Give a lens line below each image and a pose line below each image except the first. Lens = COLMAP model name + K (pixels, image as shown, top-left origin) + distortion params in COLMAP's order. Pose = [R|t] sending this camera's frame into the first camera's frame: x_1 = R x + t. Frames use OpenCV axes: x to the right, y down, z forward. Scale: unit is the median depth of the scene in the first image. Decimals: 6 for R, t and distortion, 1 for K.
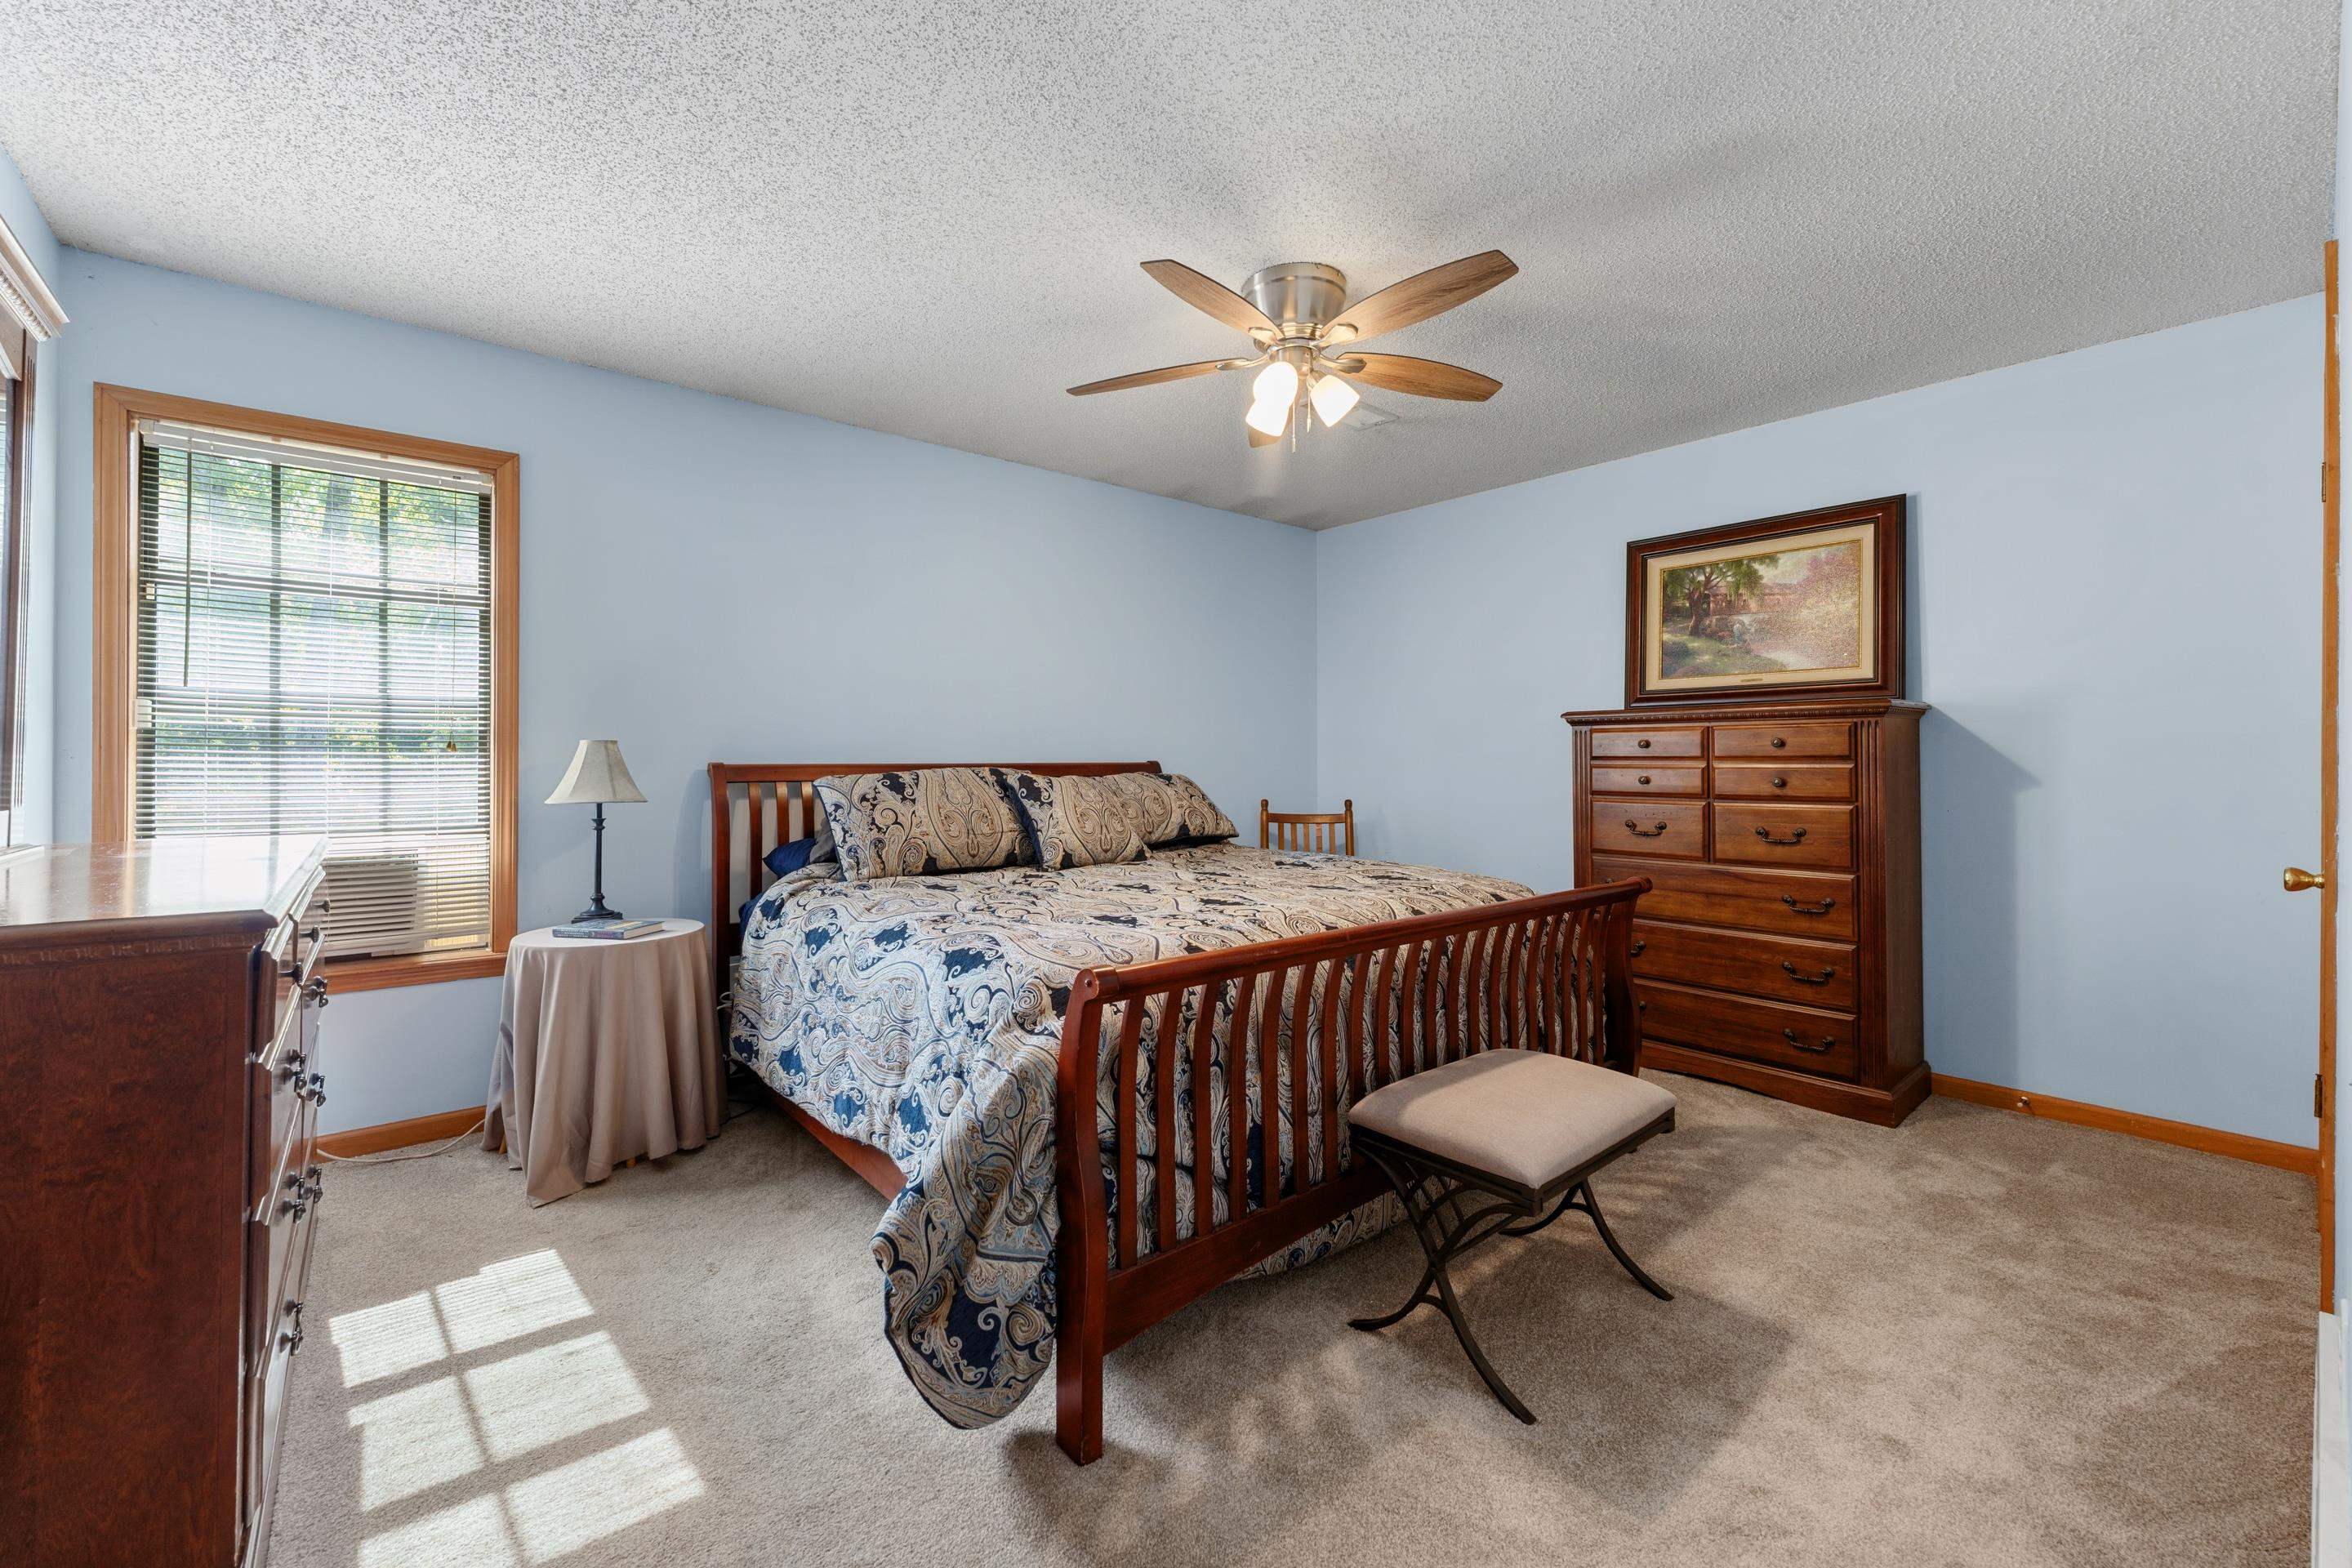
lens RADIAL K [[974.4, 0, 1180.4], [0, 974.4, 754.0], [0, 0, 1]] dist [-0.000537, -0.000111]
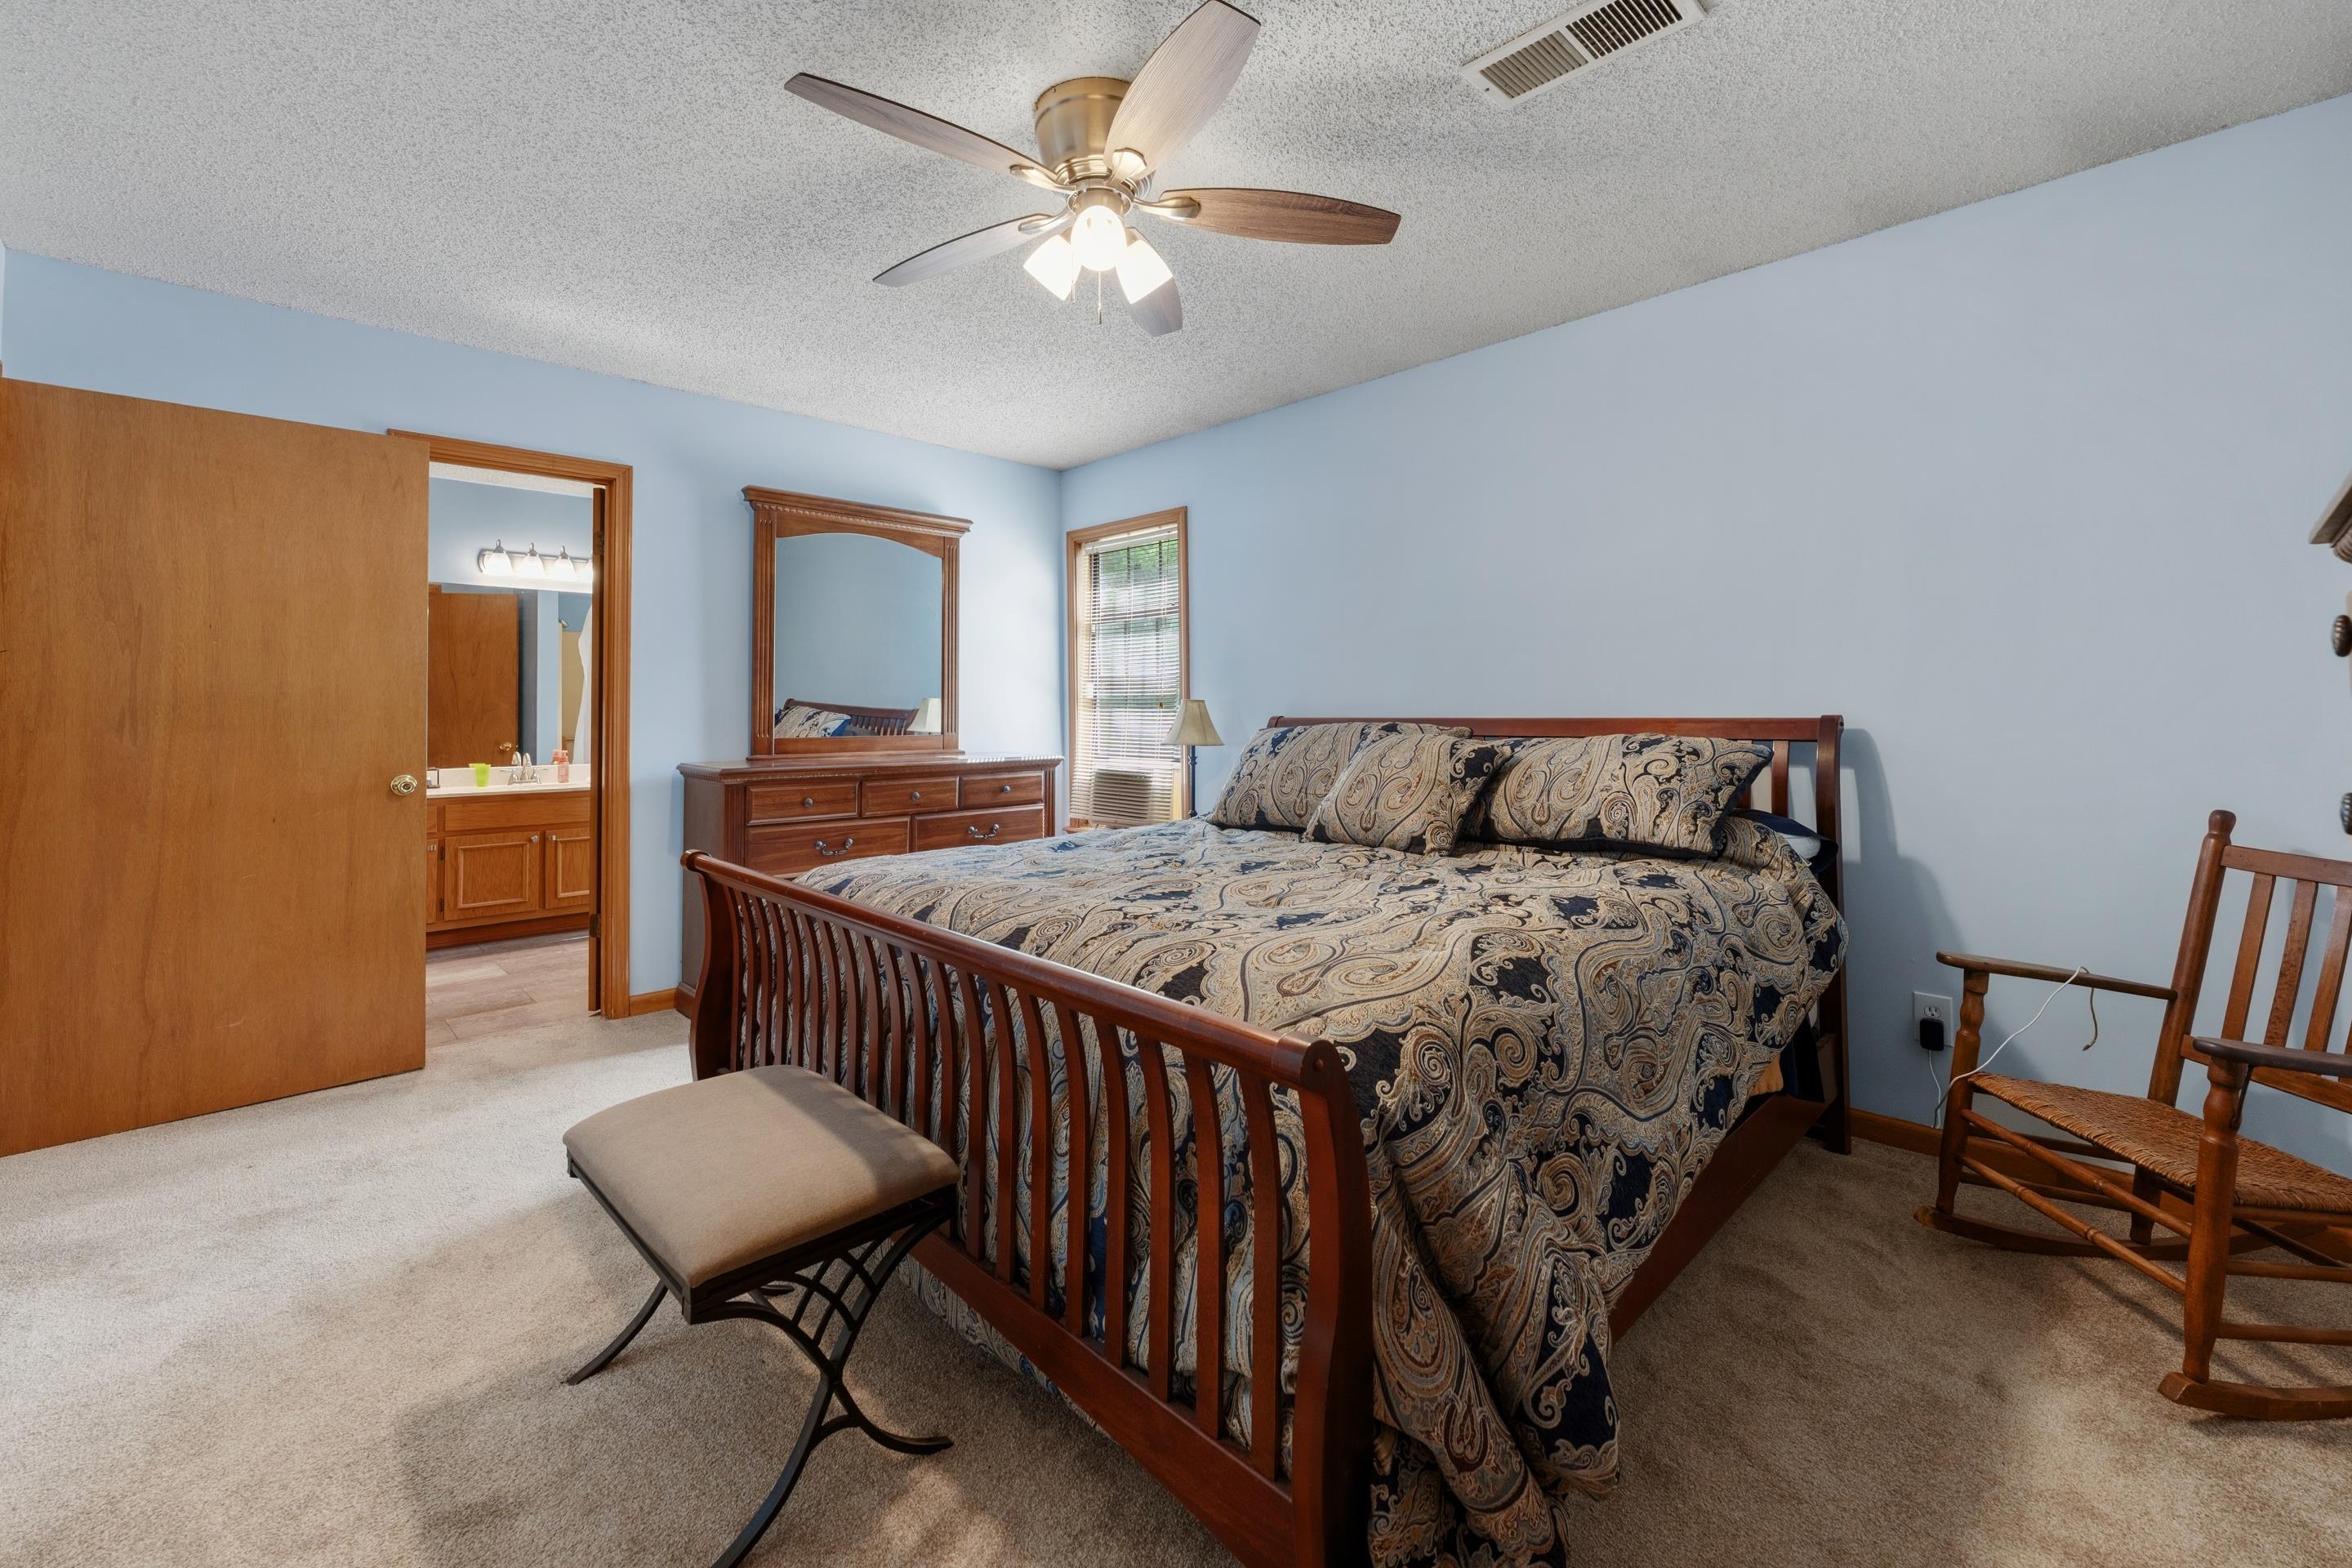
lens RADIAL K [[963.5, 0, 1180.0], [0, 963.5, 708.1], [0, 0, 1]] dist [-0.000285, -0.000058]
pose [[0.081903, -0.003822, -0.996633, 0.737940], [0.003632, 0.999987, -0.003536, 0.001801], [0.996634, -0.003330, 0.081916, 0.823551]]
